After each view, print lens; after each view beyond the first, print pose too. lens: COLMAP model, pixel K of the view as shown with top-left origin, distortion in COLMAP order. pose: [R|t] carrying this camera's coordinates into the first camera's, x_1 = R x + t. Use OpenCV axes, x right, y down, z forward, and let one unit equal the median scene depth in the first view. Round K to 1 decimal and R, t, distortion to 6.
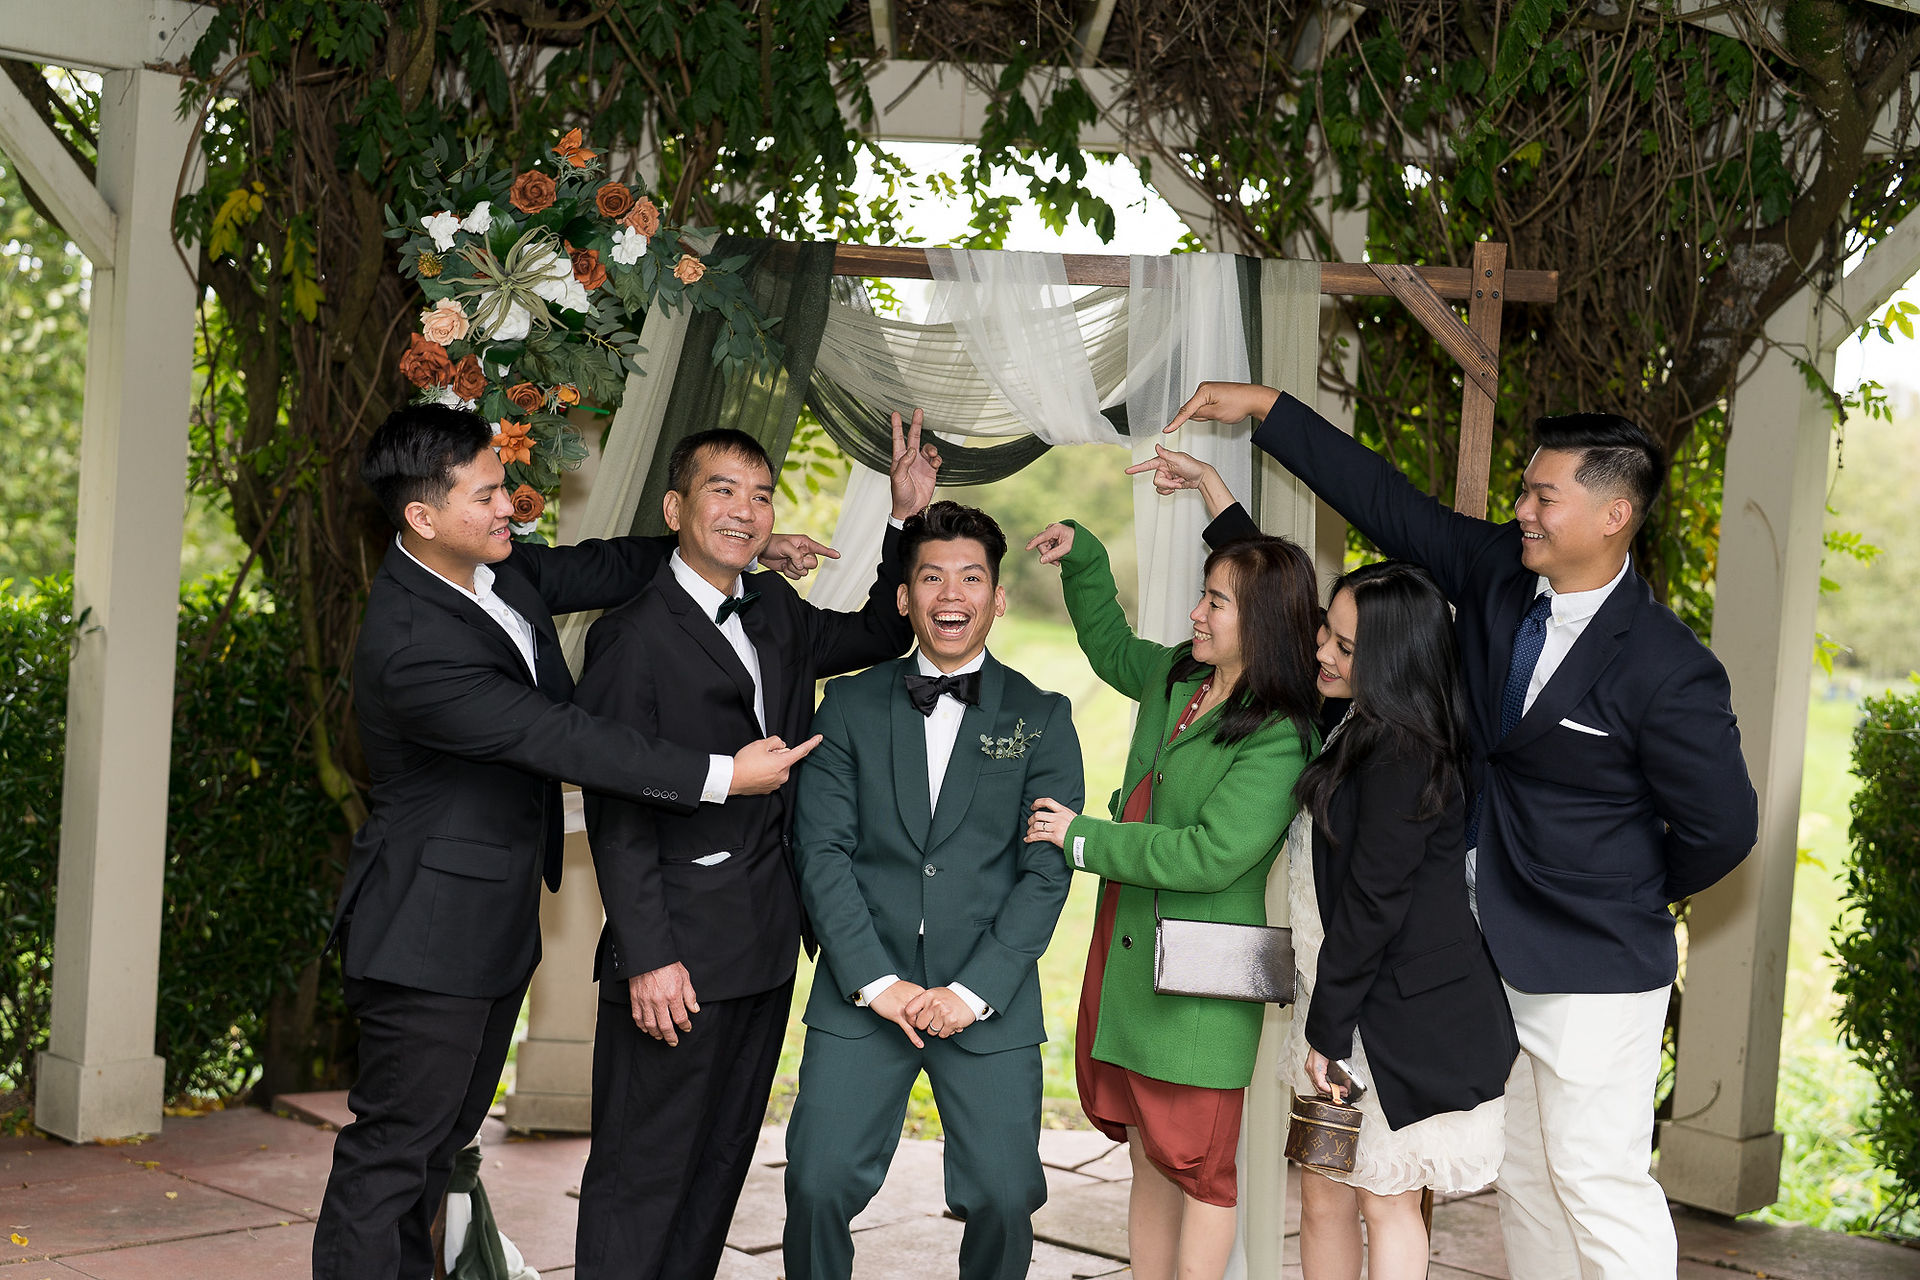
lens RADIAL K [[2581.6, 0, 960.0], [0, 2581.6, 640.0], [0, 0, 1]] dist [-0.004872, 0.020843]
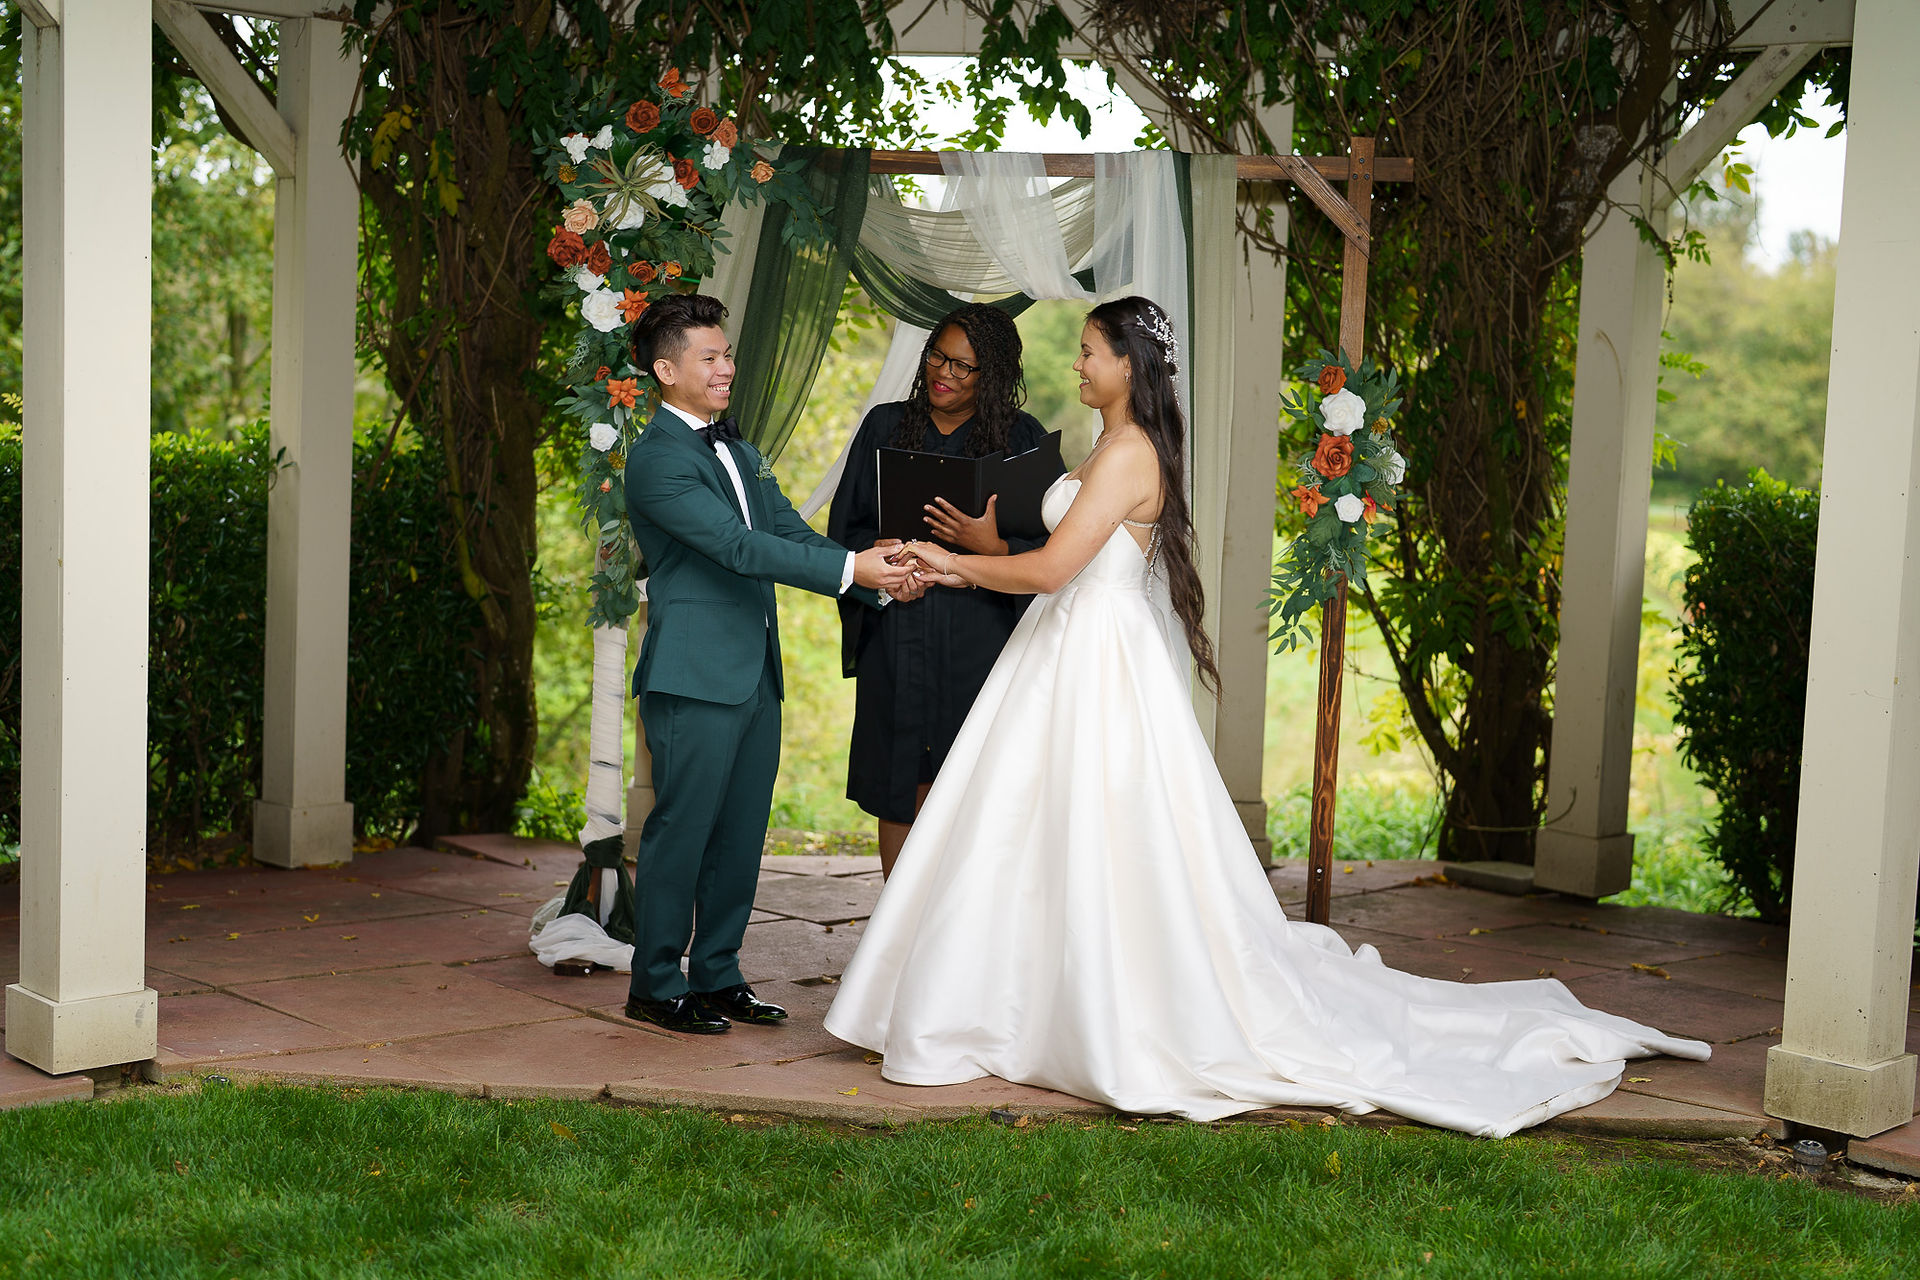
lens RADIAL K [[2553.5, 0, 960.0], [0, 2553.5, 640.0], [0, 0, 1]] dist [-0.016858, 0.002995]
pose [[0.999697, -0.023592, -0.007089, 0.000630], [0.023942, 0.998247, 0.054119, 0.021880], [0.005800, -0.054272, 0.998509, -0.251043]]
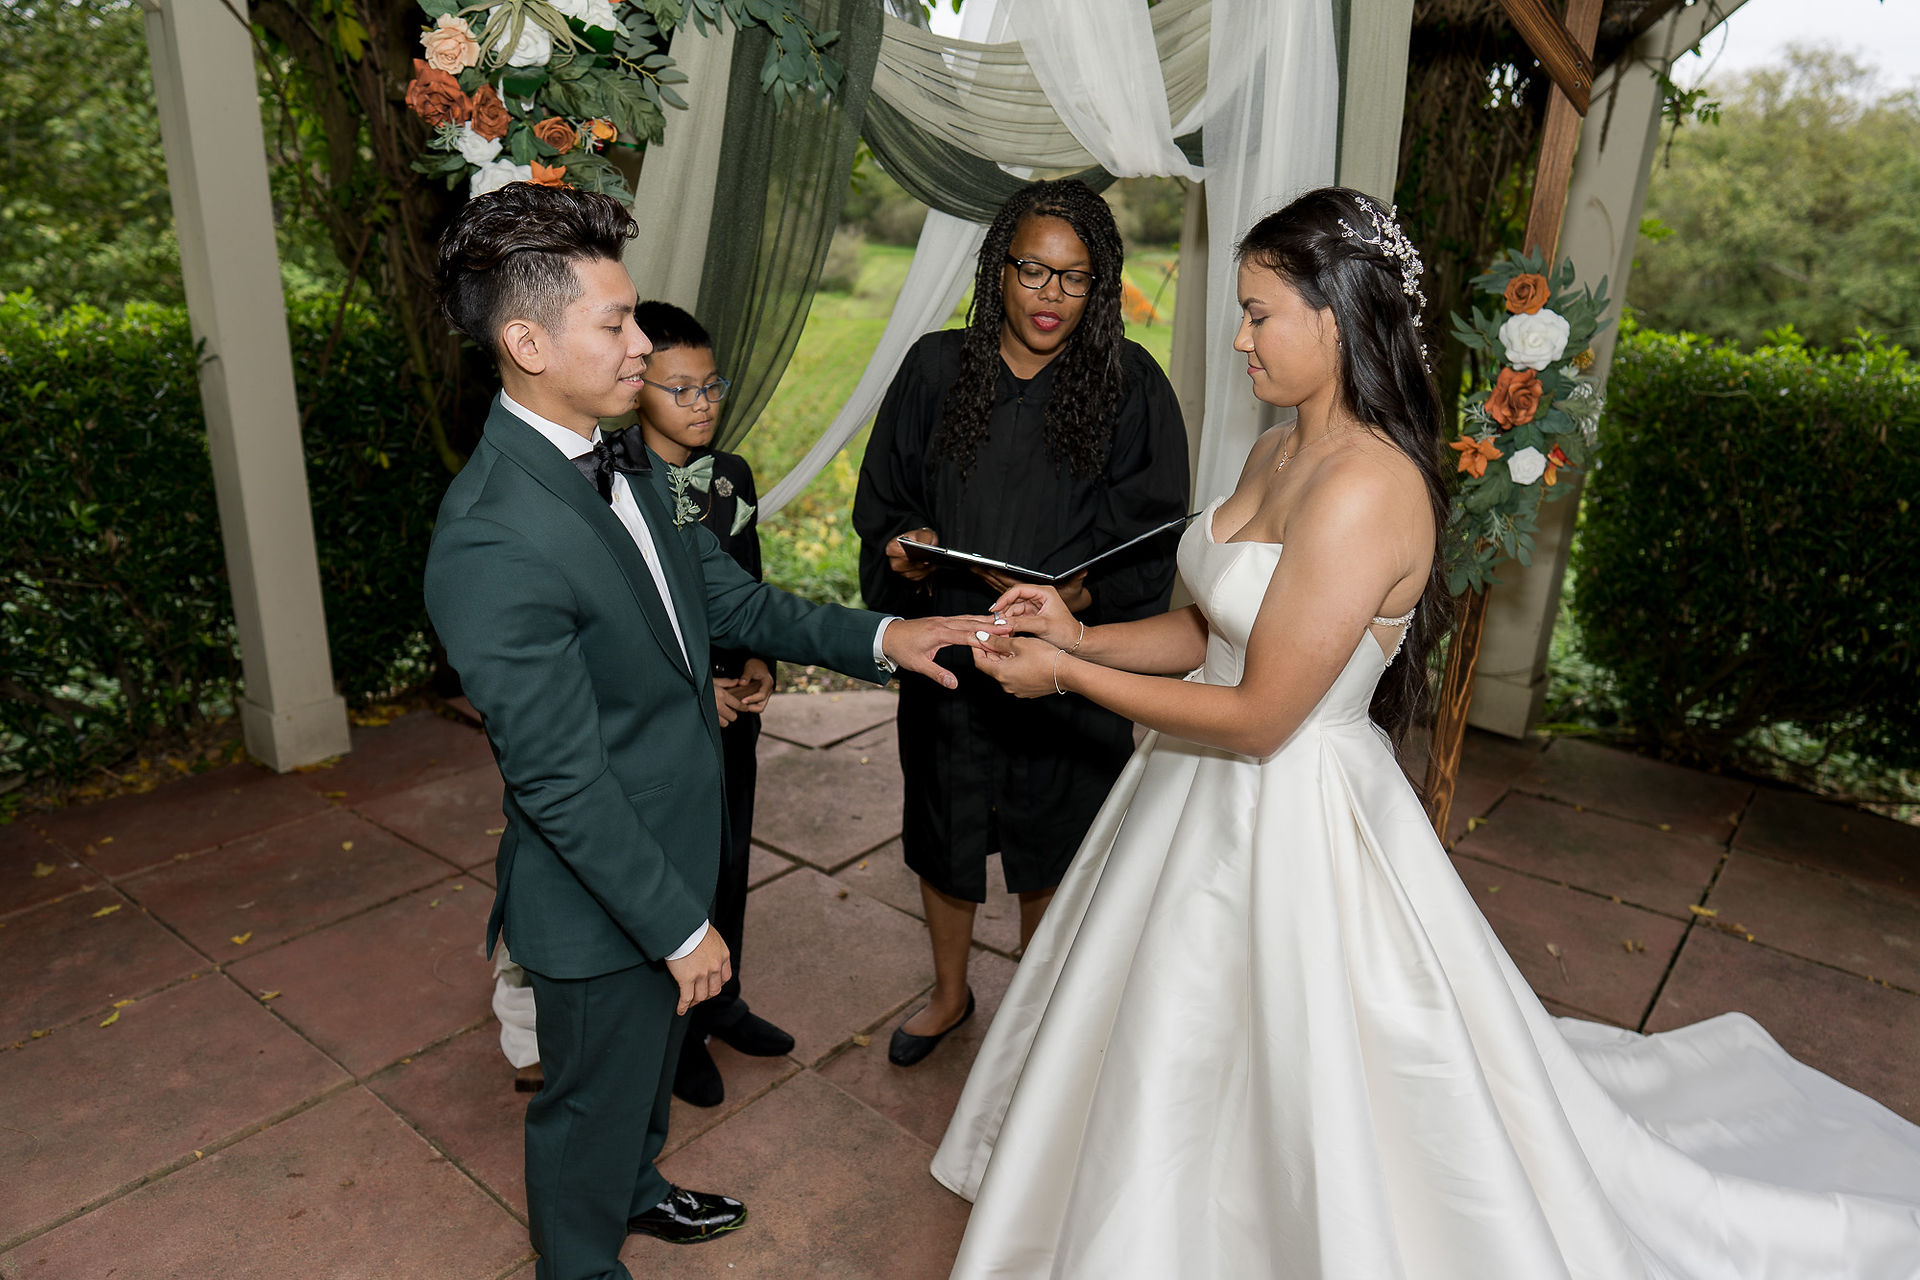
lens RADIAL K [[1268.2, 0, 960.0], [0, 1268.2, 640.0], [0, 0, 1]] dist [0.000028, 0.000177]
pose [[0.995383, -0.055018, 0.078644, -0.055600], [0.029758, 0.955923, 0.292104, -0.038784], [-0.091248, -0.288415, 0.953148, 0.395109]]
